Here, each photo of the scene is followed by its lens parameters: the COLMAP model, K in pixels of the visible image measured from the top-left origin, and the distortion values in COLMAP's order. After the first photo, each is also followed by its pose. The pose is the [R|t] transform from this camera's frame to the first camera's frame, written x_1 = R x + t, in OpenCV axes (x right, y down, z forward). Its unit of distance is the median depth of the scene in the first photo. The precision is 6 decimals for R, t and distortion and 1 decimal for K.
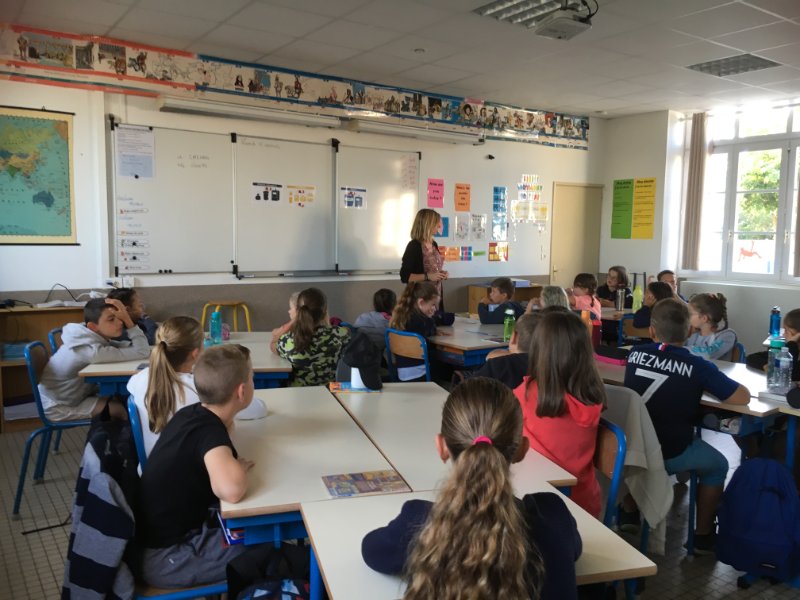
lens RADIAL K [[689.8, 0, 402.2], [0, 689.8, 305.9], [0, 0, 1]] dist [0.086717, -0.131447]
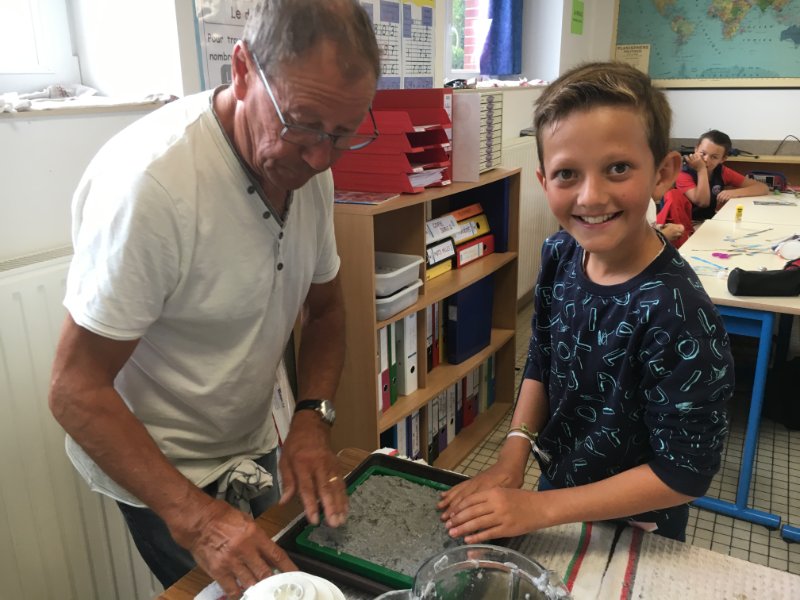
lens RADIAL K [[689.8, 0, 397.7], [0, 689.8, 292.2], [0, 0, 1]] dist [0.086717, -0.131447]
pose [[0.467384, 0.242364, -0.850183, 0.067453], [-0.066575, 0.968605, 0.239524, -0.013681], [0.881544, -0.055349, 0.468846, 0.106657]]
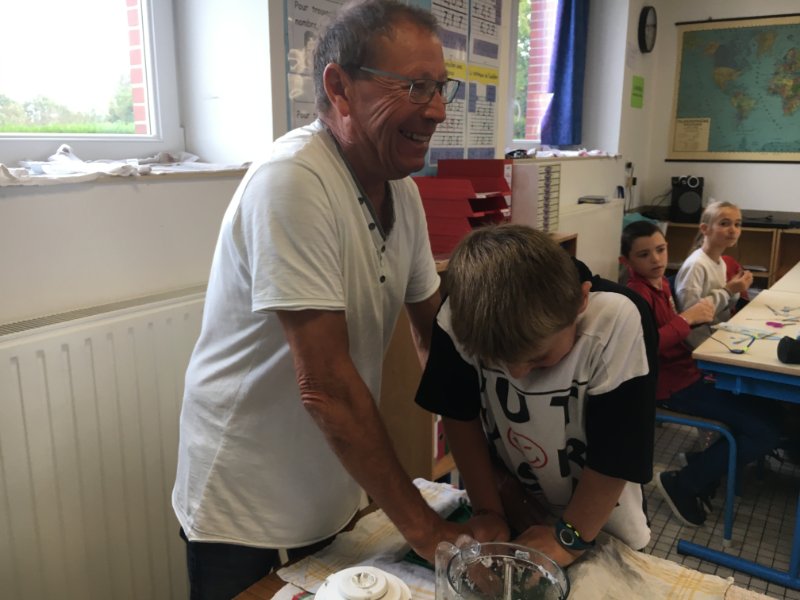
lens RADIAL K [[689.8, 0, 397.2], [0, 689.8, 293.4], [0, 0, 1]] dist [0.086717, -0.131447]
pose [[0.387459, 0.183822, -0.903374, 0.089894], [-0.087162, 0.982834, 0.162607, -0.015439], [0.917757, 0.015736, 0.396830, 0.093124]]
